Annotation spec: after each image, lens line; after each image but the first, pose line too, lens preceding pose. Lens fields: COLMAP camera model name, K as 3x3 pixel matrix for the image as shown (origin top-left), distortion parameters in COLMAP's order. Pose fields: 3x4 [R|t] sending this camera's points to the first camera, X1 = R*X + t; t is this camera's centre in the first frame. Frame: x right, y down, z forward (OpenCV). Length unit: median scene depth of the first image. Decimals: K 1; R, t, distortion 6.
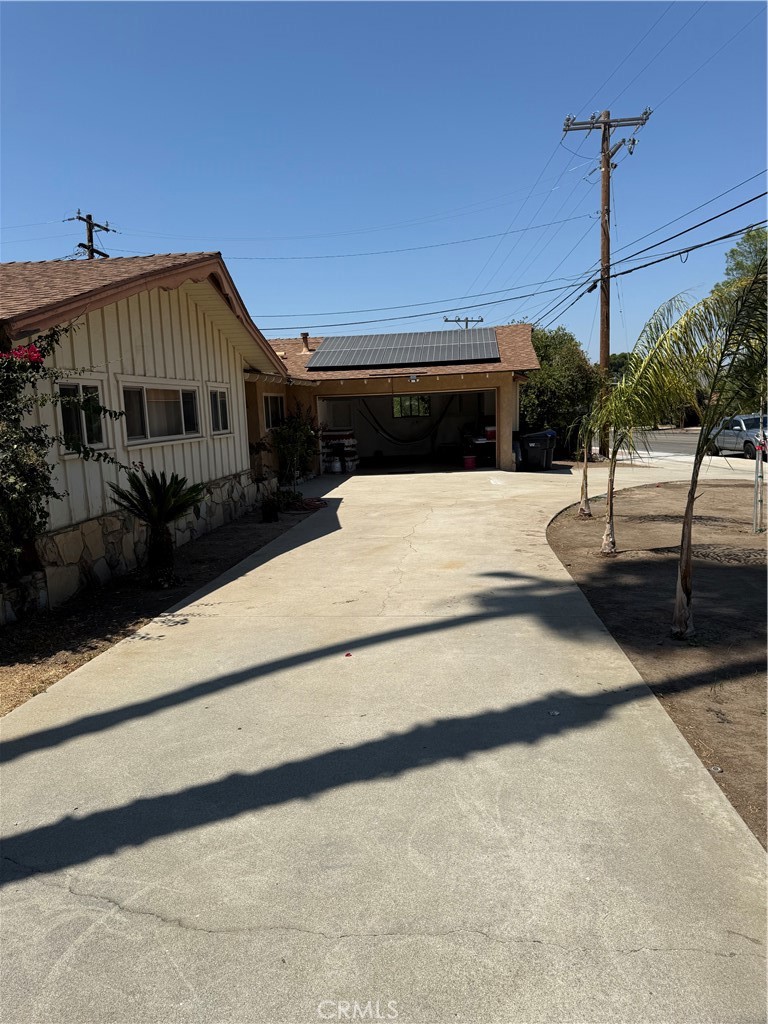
lens RADIAL K [[739.2, 0, 384.0], [0, 739.2, 512.0], [0, 0, 1]] dist [0.000662, -0.002490]
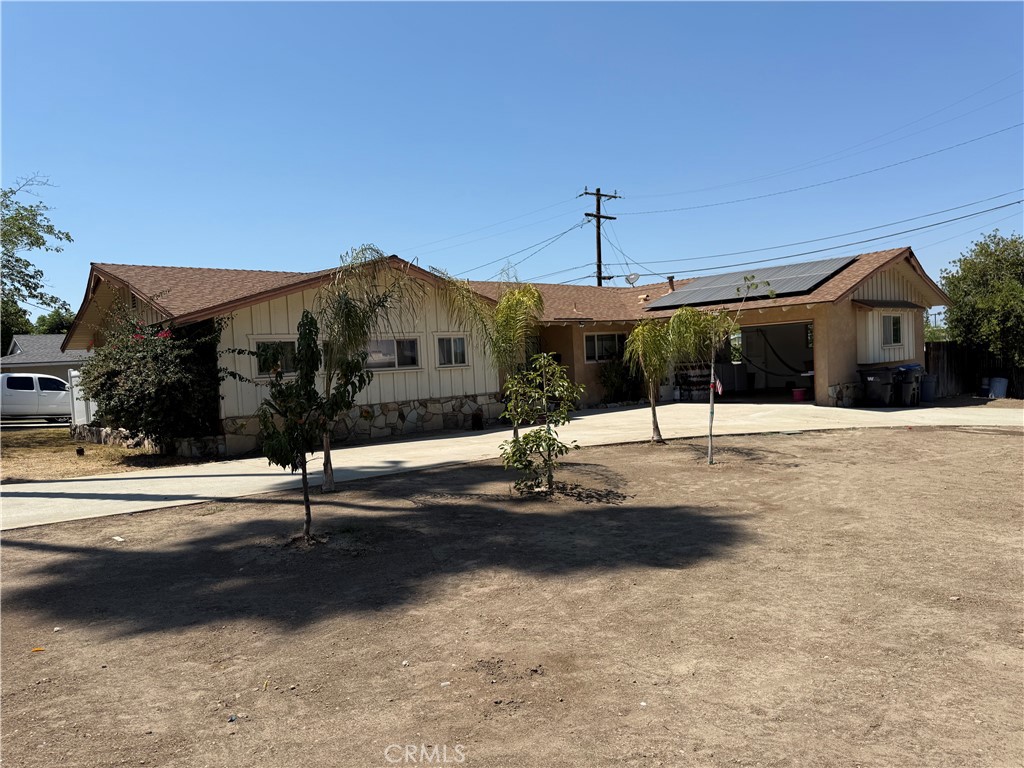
lens RADIAL K [[739.2, 0, 512.0], [0, 739.2, 384.0], [0, 0, 1]] dist [0.000662, -0.002490]
pose [[0.733608, 0.026228, -0.679066, 0.516611], [-0.074256, 0.996365, -0.041736, -0.012209], [0.675503, 0.081042, 0.732890, 0.011535]]
